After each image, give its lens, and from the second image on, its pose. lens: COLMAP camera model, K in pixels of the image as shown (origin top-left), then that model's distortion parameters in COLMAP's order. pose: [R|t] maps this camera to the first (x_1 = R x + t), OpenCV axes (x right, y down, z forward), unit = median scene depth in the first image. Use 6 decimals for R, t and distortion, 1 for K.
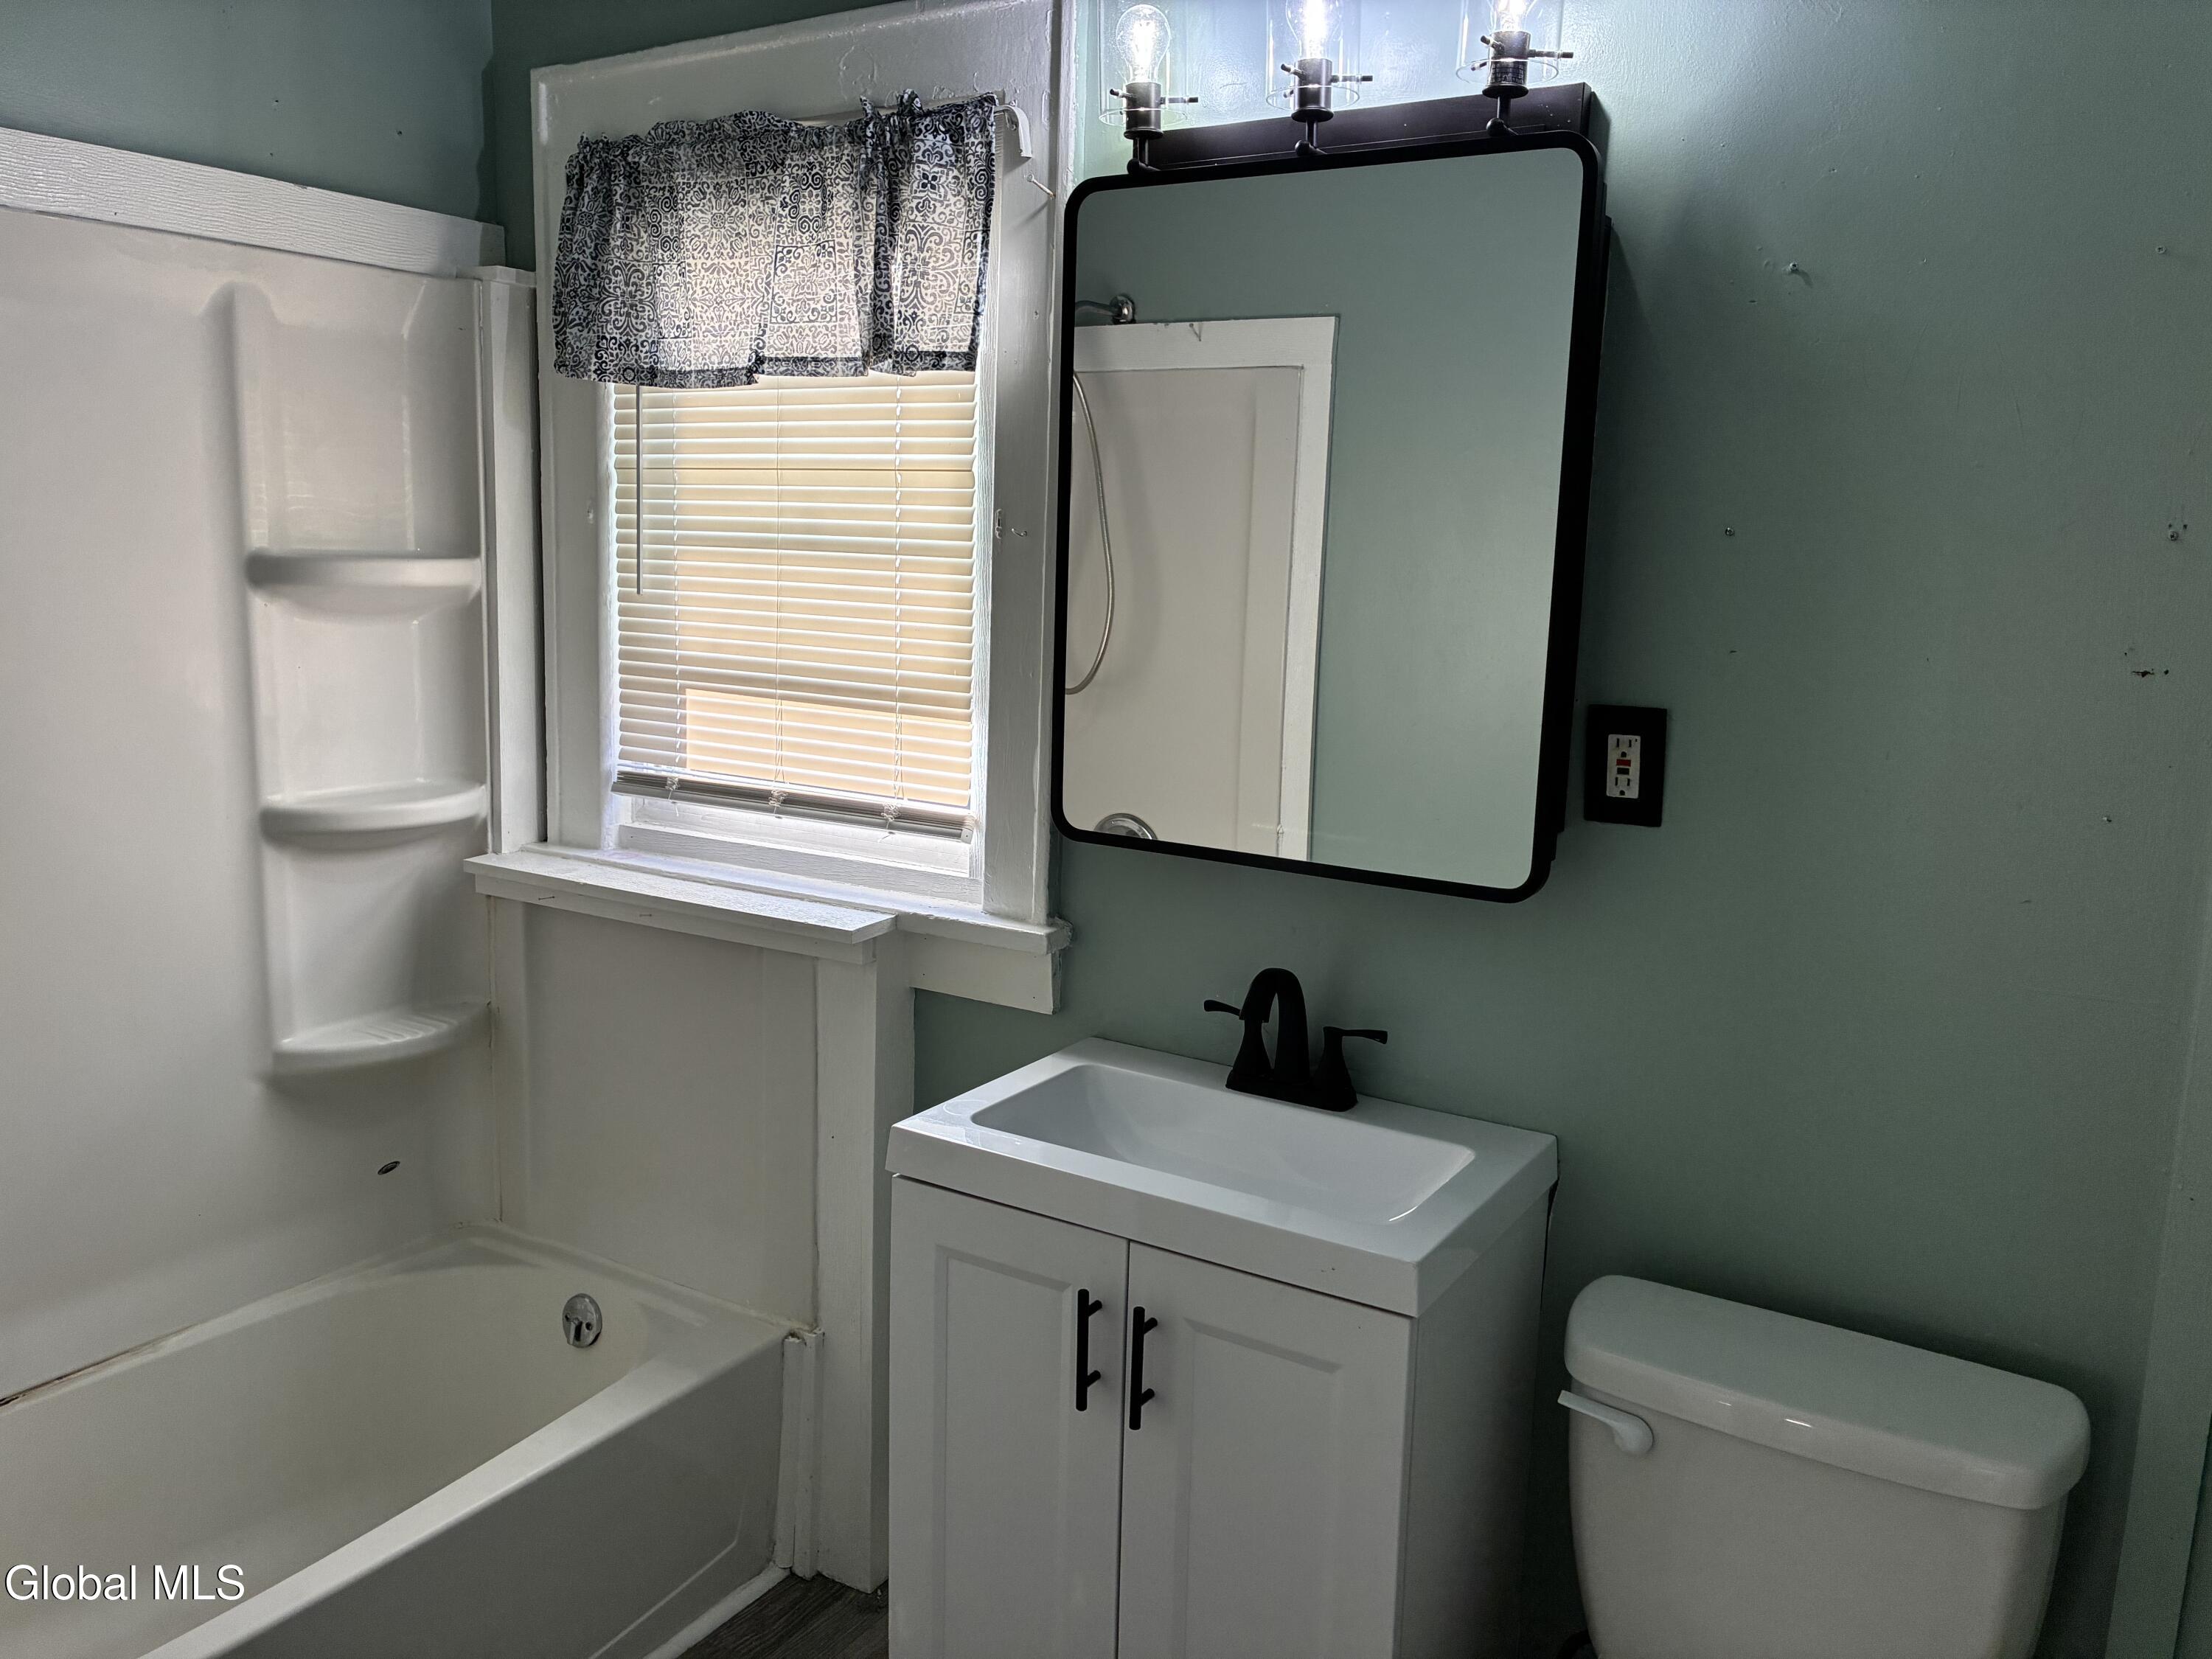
lens RADIAL K [[1683.9, 0, 1106.0], [0, 1683.9, 829.5], [0, 0, 1]] dist [0.048574, -0.048491]
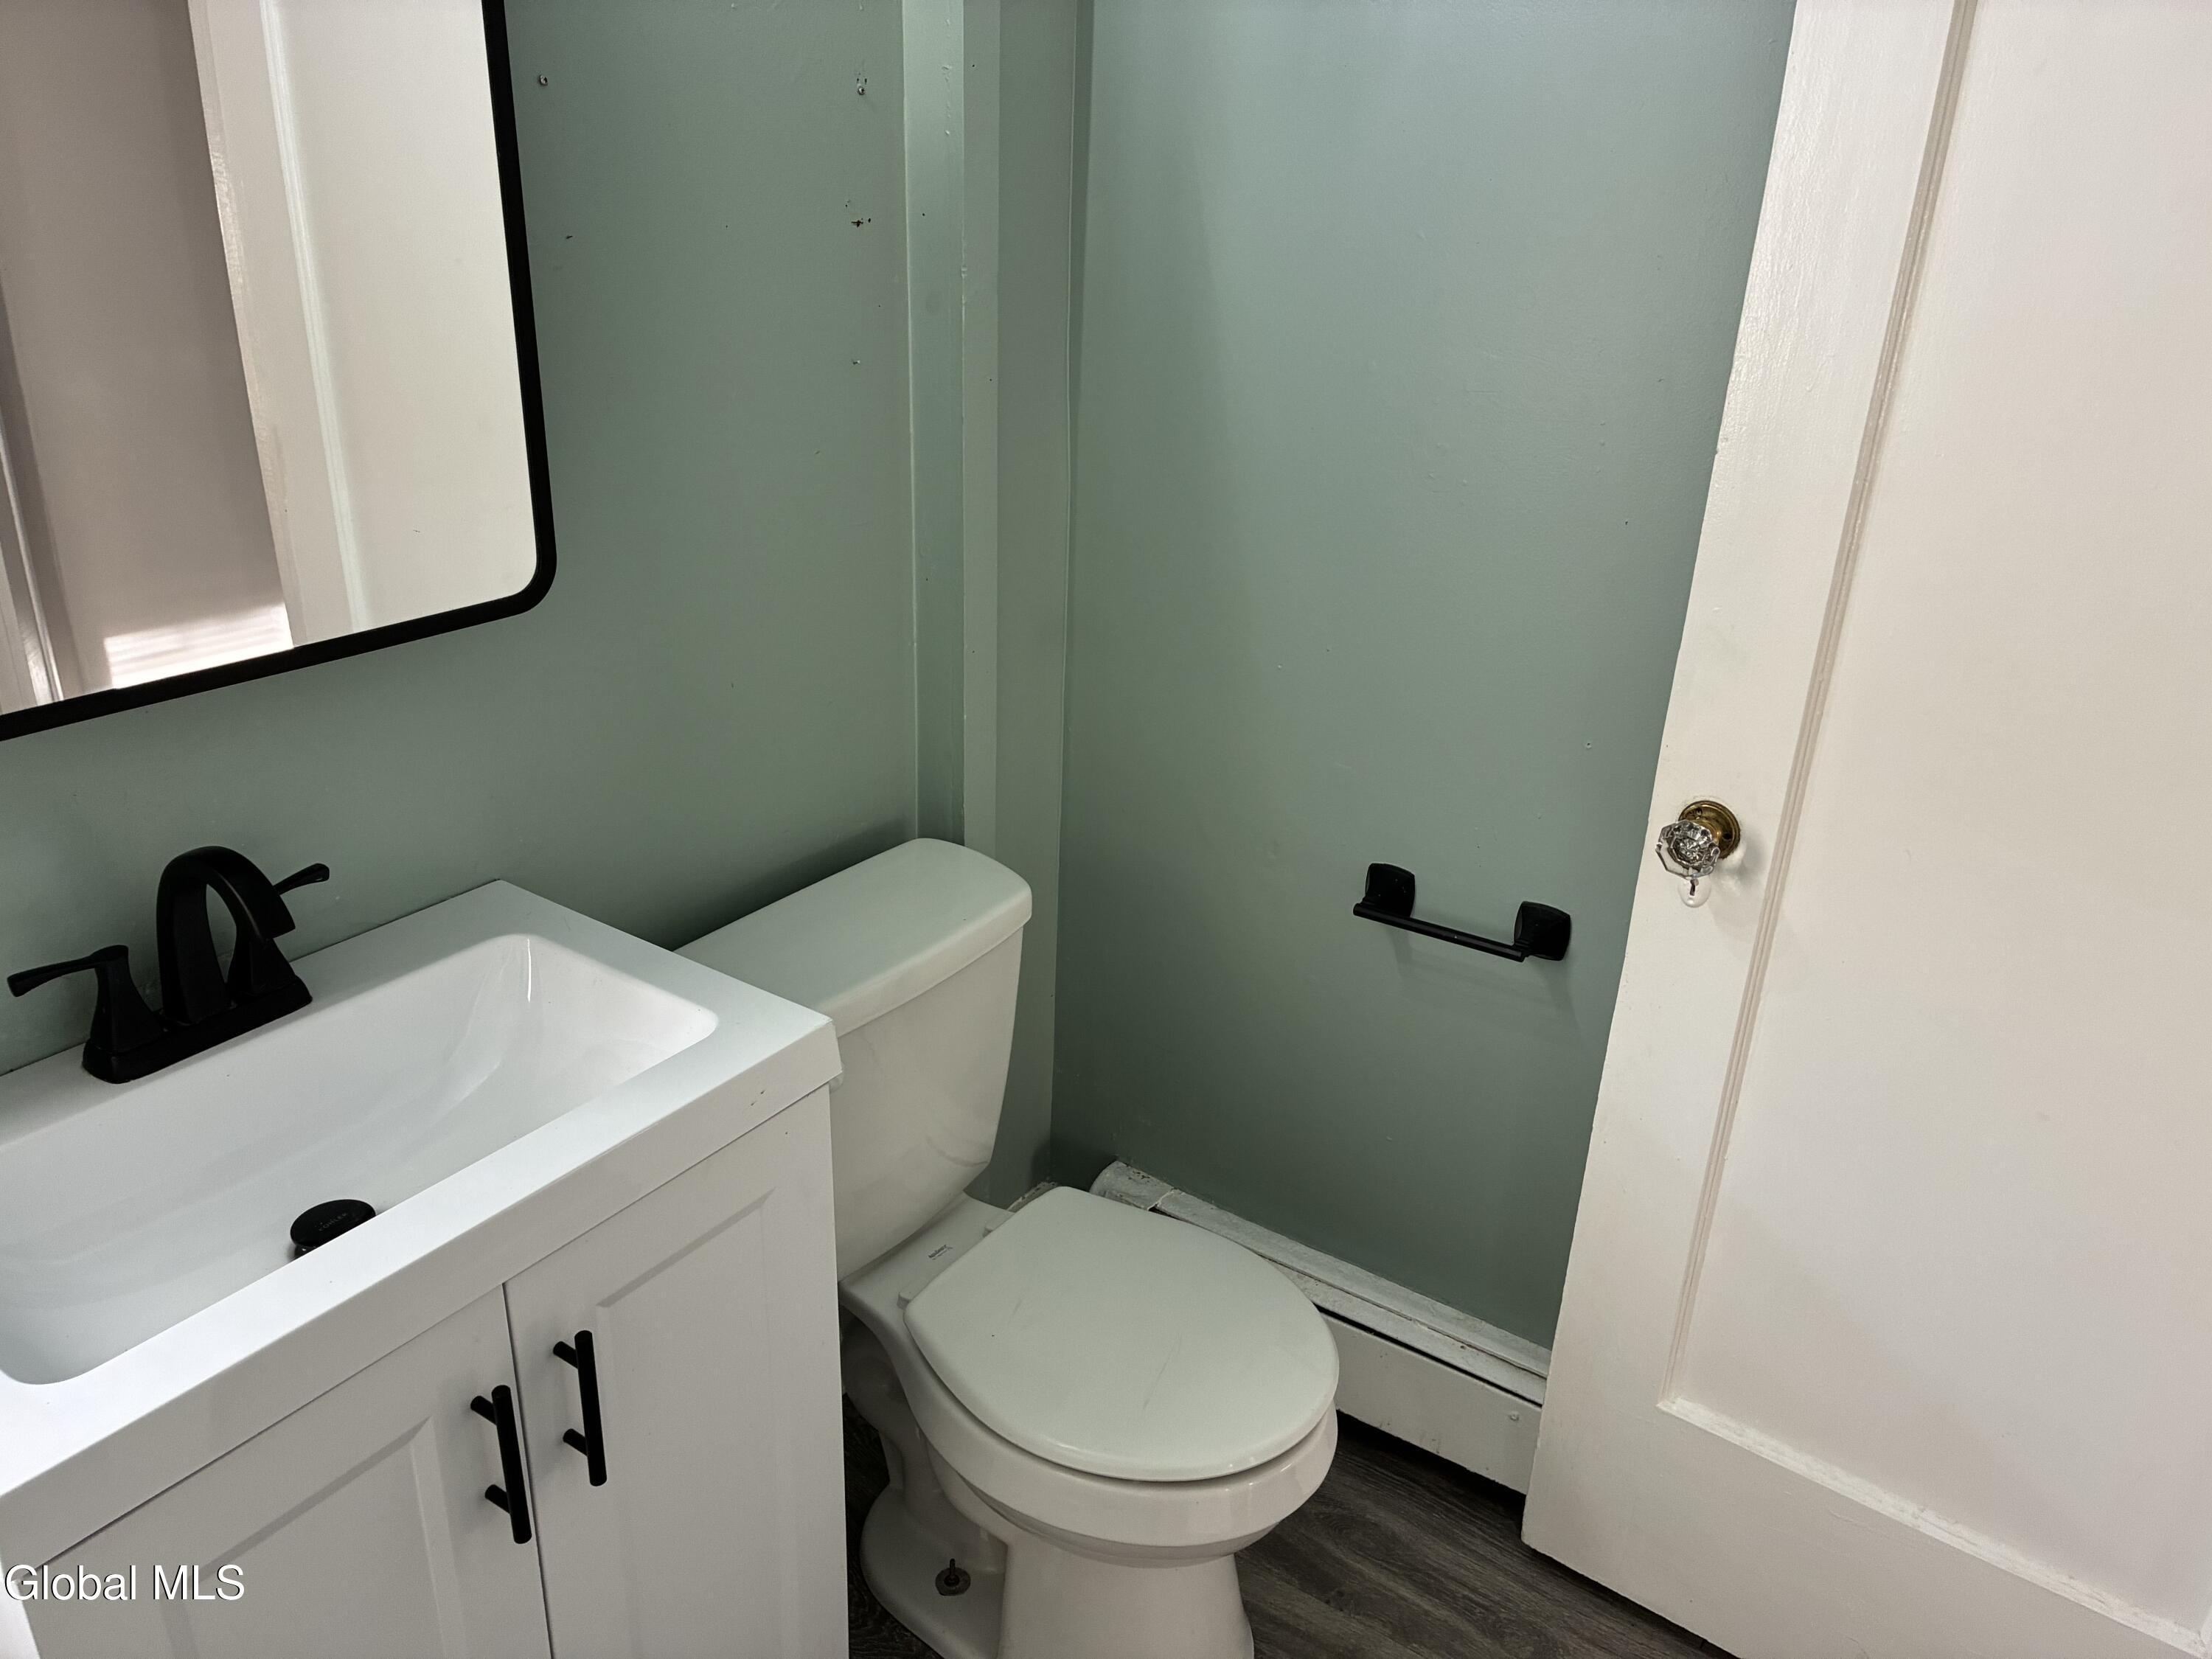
lens RADIAL K [[1683.9, 0, 1106.0], [0, 1683.9, 829.5], [0, 0, 1]] dist [0.048574, -0.048491]
pose [[0.042076, -0.422850, 0.905223, -0.497659], [0.133646, 0.900265, 0.414322, -0.154474], [-0.990136, 0.103546, 0.094391, 0.696144]]
